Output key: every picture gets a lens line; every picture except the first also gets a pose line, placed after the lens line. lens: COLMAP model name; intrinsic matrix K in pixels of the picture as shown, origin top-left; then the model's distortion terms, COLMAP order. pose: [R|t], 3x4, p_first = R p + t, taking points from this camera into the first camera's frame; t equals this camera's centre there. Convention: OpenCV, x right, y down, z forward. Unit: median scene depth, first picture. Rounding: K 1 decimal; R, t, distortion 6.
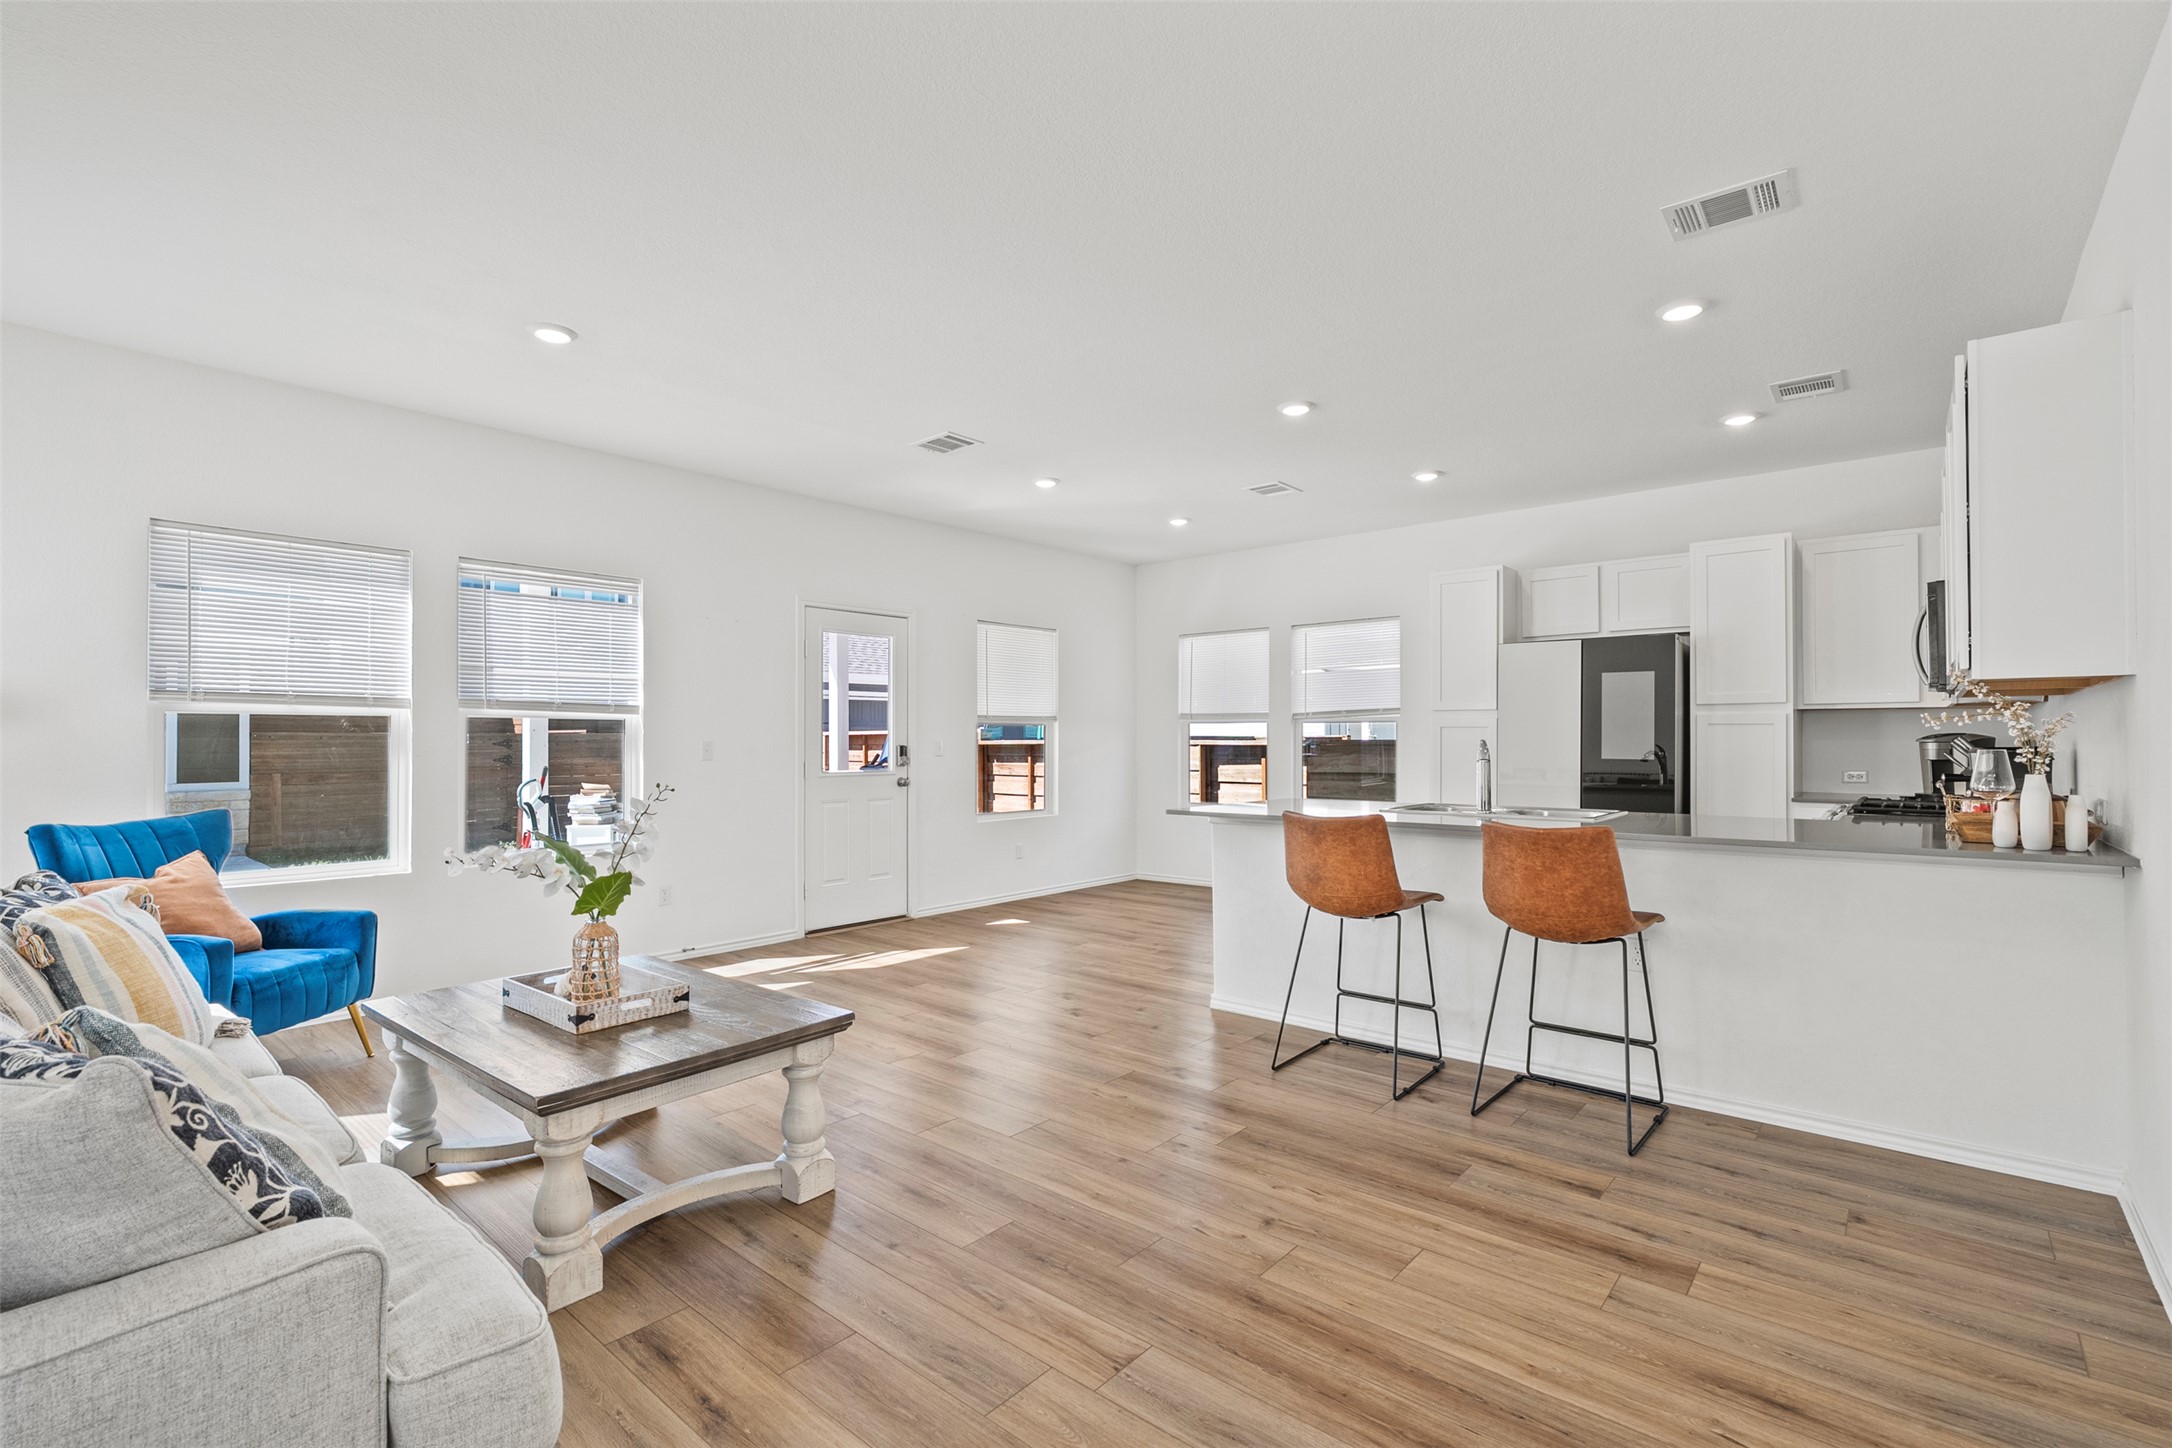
lens RADIAL K [[974.3, 0, 1081.0], [0, 974.3, 740.2], [0, 0, 1]] dist [0.000074, 0.000544]
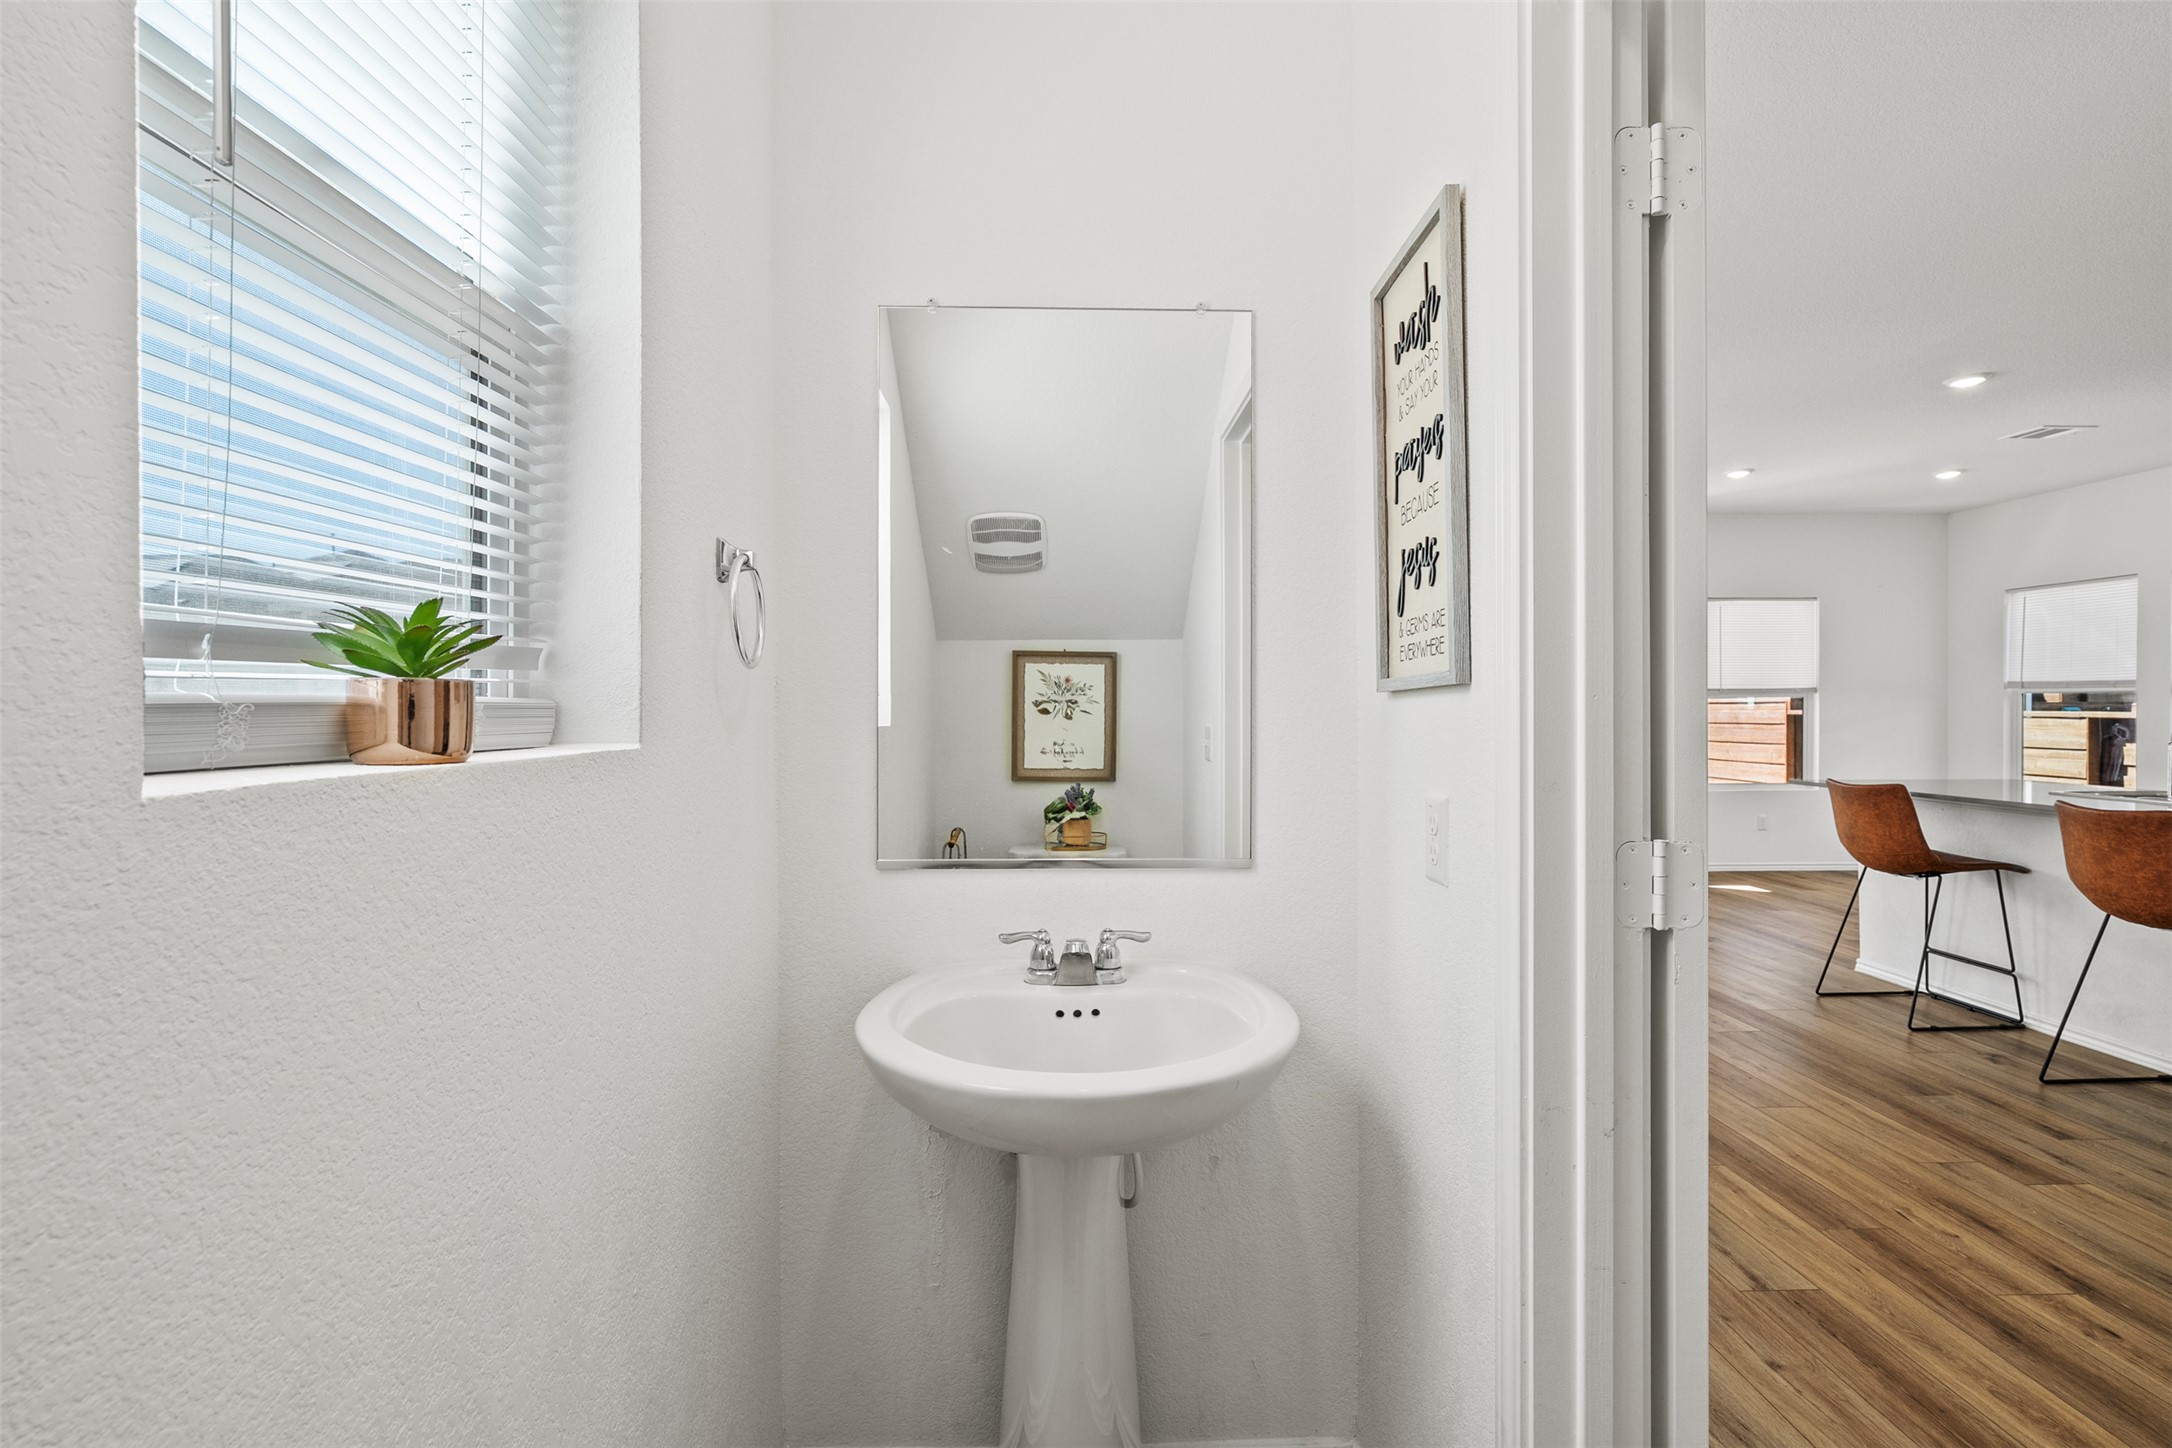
lens RADIAL K [[974.3, 0, 1086.2], [0, 974.3, 712.2], [0, 0, 1]] dist [0.000074, 0.000544]
pose [[0.674695, 0.012861, -0.737985, 0.497755], [-0.006812, 0.999914, 0.011197, -0.014057], [0.738066, -0.002527, 0.674724, -0.462262]]
